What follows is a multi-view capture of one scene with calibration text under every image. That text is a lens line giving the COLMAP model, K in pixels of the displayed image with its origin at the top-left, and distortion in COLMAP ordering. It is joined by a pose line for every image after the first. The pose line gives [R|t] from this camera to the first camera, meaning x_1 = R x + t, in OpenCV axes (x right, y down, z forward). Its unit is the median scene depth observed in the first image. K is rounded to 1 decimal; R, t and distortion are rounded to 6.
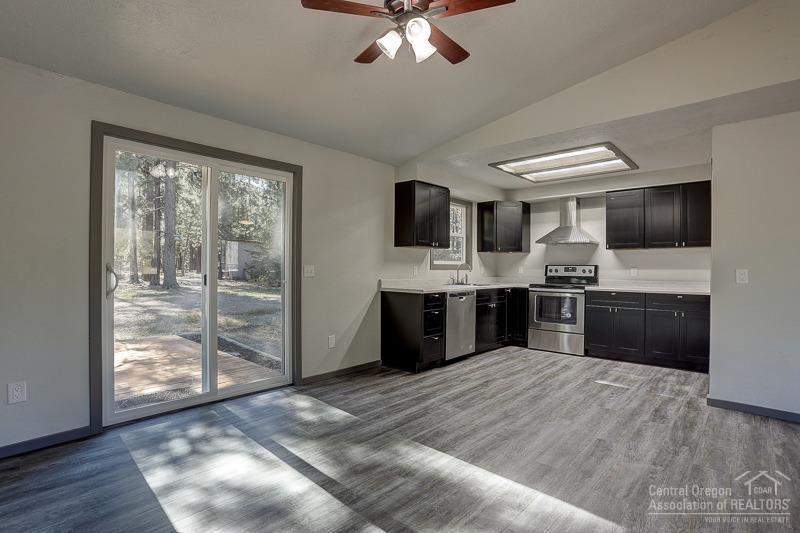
lens RADIAL K [[393.3, 0, 393.4], [0, 393.3, 267.8], [0, 0, 1]] dist [-0.047045, 0.008533]
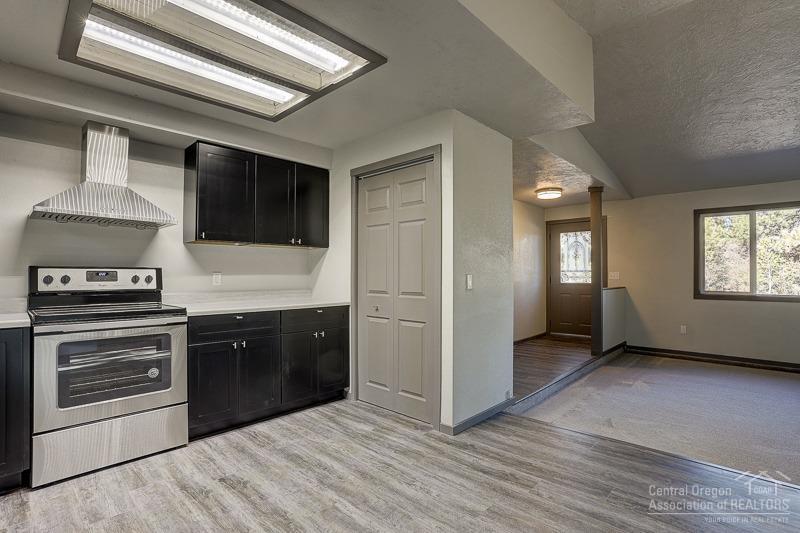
lens RADIAL K [[393.3, 0, 400.1], [0, 393.3, 268.8], [0, 0, 1]] dist [-0.047045, 0.008533]
pose [[-0.026422, 0.004792, 0.999639, -0.035237], [-0.002622, 0.999985, -0.004863, -0.005158], [-0.999647, -0.002749, -0.026409, 0.987841]]
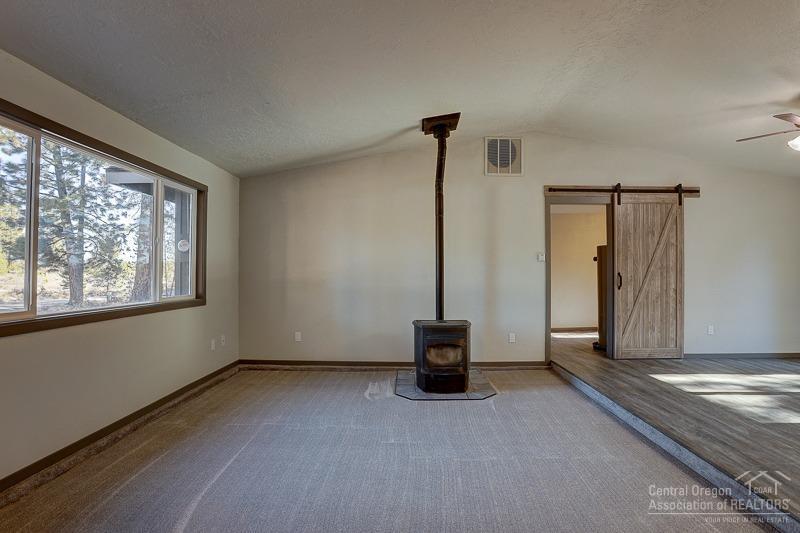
lens RADIAL K [[393.3, 0, 394.7], [0, 393.3, 273.8], [0, 0, 1]] dist [-0.047045, 0.008533]
pose [[-0.741518, -0.007426, -0.670891, 1.297748], [0.000019, 0.999939, -0.011089, 0.016458], [0.670933, -0.008235, -0.741473, 0.489977]]
